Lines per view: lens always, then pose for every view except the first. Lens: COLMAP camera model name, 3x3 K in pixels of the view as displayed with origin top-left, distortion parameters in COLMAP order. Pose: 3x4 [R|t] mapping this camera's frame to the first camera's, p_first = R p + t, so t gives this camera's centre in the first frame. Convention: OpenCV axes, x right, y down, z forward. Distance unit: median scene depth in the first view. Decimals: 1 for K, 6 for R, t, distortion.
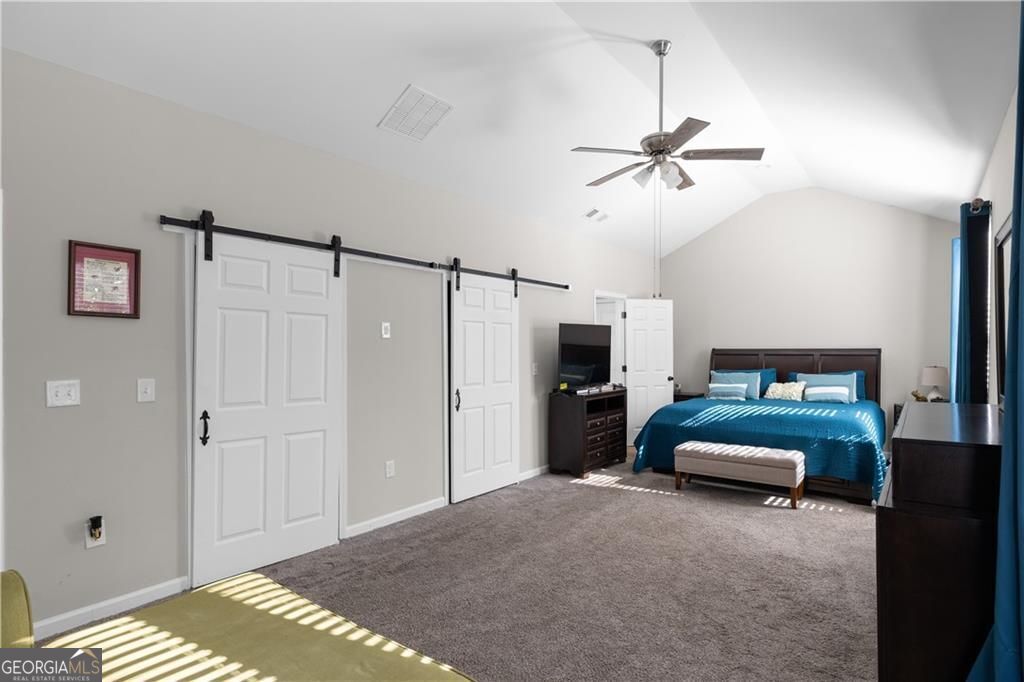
lens RADIAL K [[513.1, 0, 512.0], [0, 513.1, 341.0], [0, 0, 1]] dist [-0.000561, -0.000402]
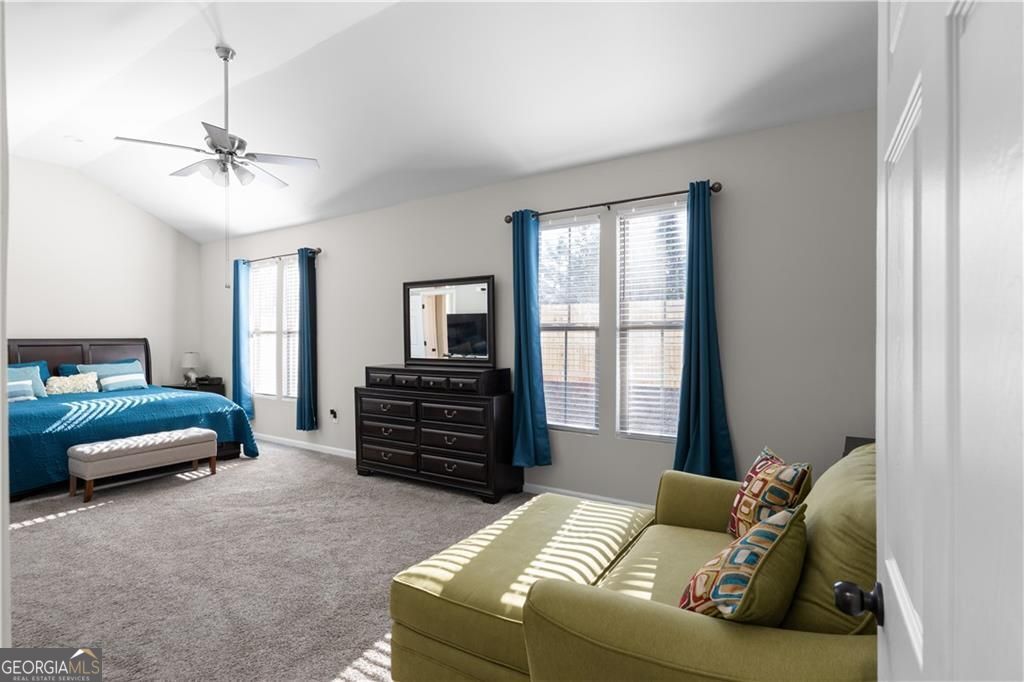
lens RADIAL K [[526.9, 0, 512.0], [0, 526.9, 341.0], [0, 0, 1]] dist [0.000929, 0.000293]
pose [[-0.085953, -0.004515, 0.996289, -0.656715], [-0.013162, 0.999908, 0.003396, 0.007845], [-0.996212, -0.012821, -0.086004, 0.391932]]
